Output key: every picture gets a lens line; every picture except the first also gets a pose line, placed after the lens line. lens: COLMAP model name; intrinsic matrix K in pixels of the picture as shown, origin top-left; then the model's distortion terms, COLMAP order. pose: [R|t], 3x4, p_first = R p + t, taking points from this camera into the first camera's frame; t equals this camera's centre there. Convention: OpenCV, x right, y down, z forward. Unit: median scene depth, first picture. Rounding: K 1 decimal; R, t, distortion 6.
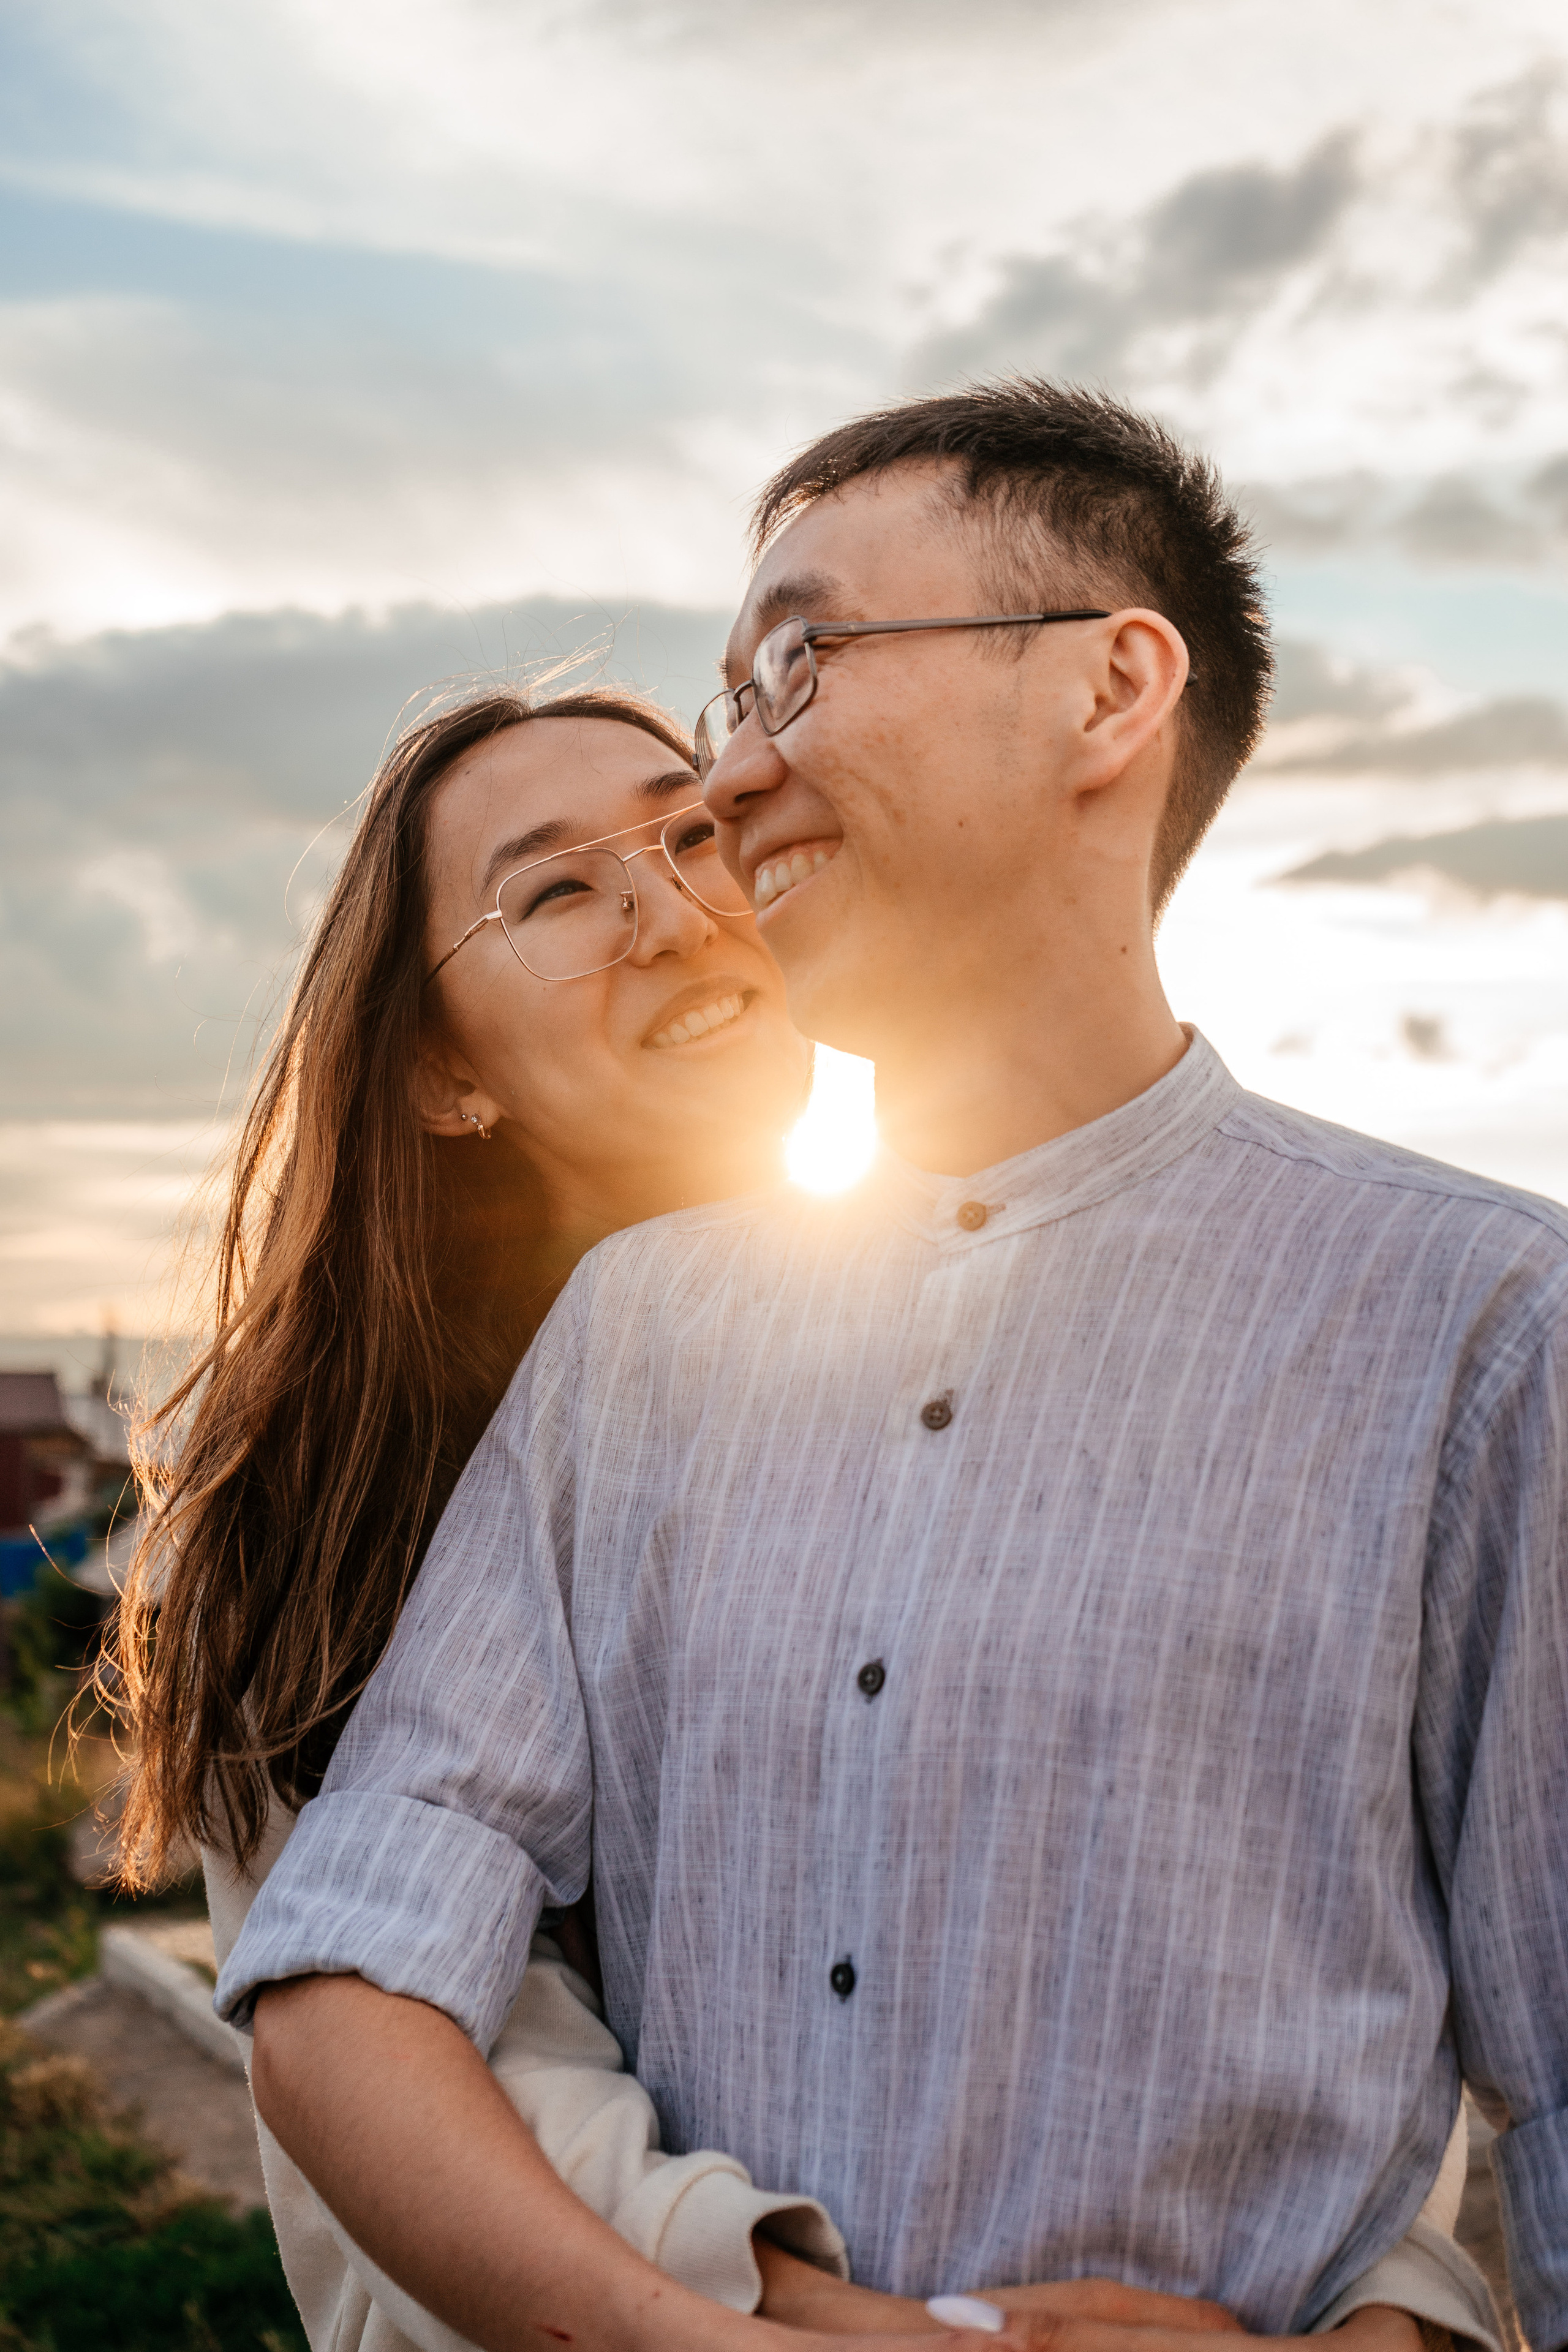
lens RADIAL K [[2842.8, 0, 784.0], [0, 2842.8, 1176.0], [0, 0, 1]] dist [0.020722, 0.048245]
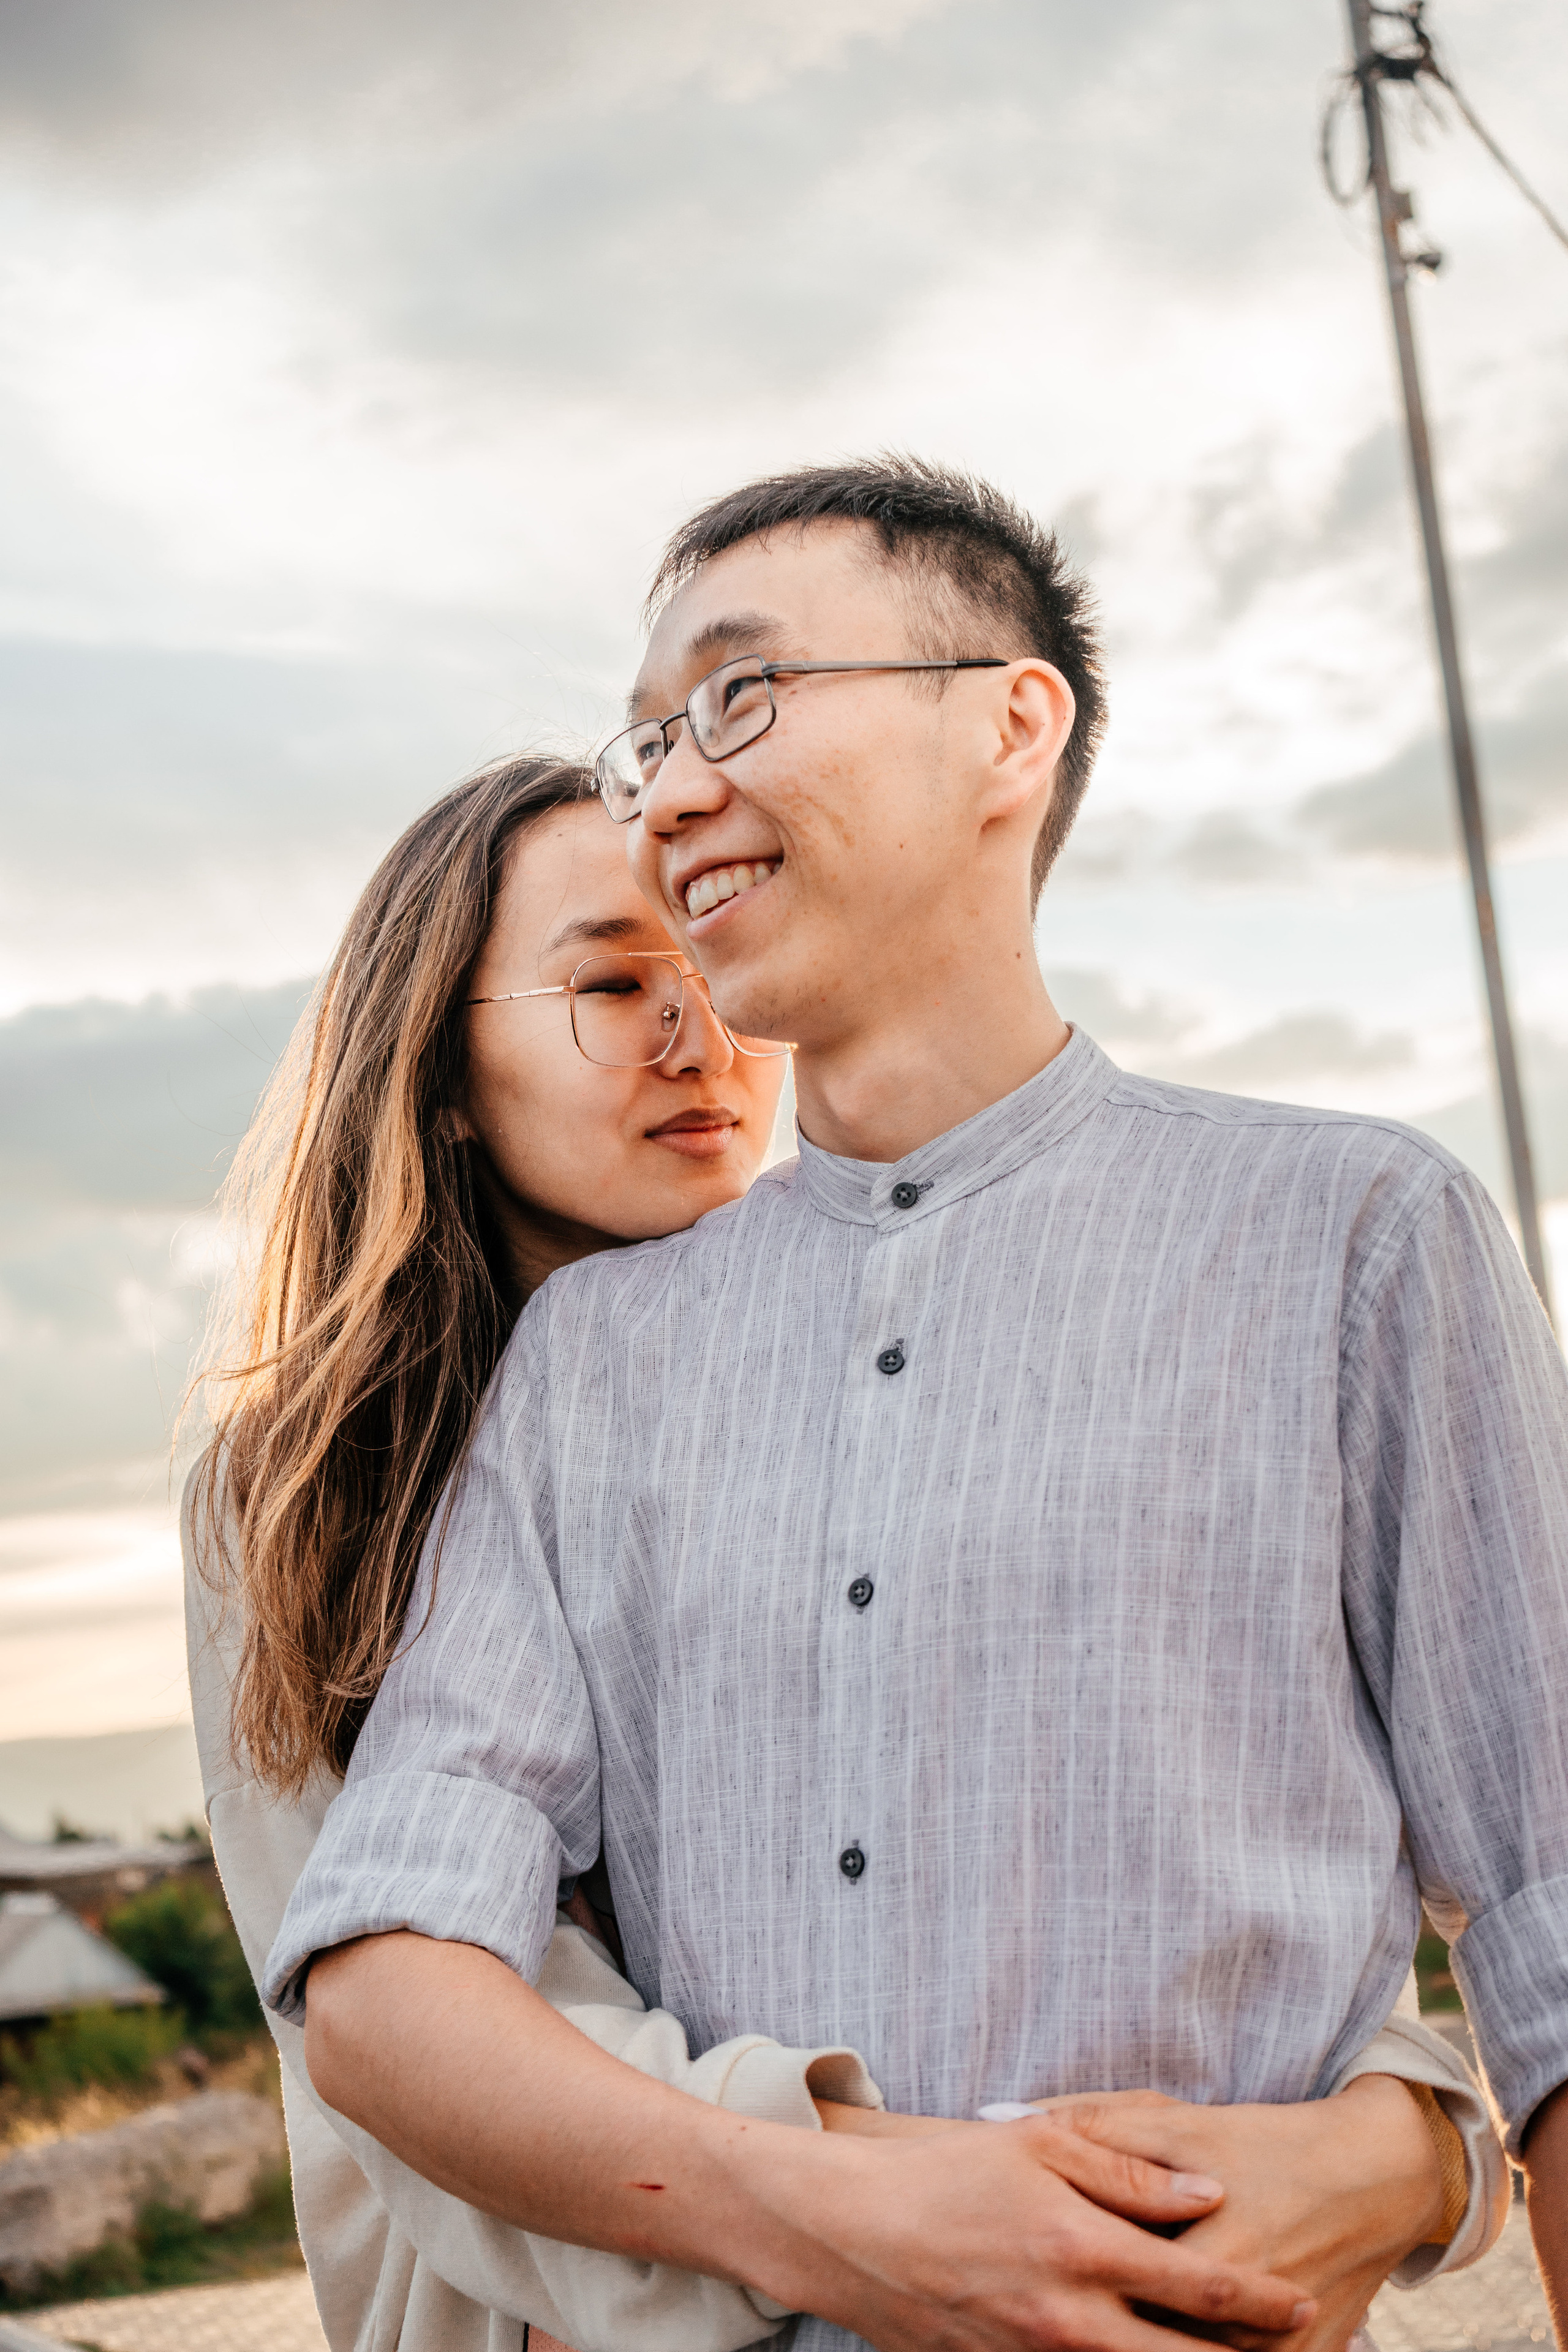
lens RADIAL K [[2842.8, 0, 784.0], [0, 2842.8, 1176.0], [0, 0, 1]] dist [0.020722, 0.048245]
pose [[0.991488, -0.077340, 0.104737, -0.106308], [0.089874, 0.988603, -0.120779, 0.151822], [-0.094202, 0.129164, 0.987139, -0.121437]]
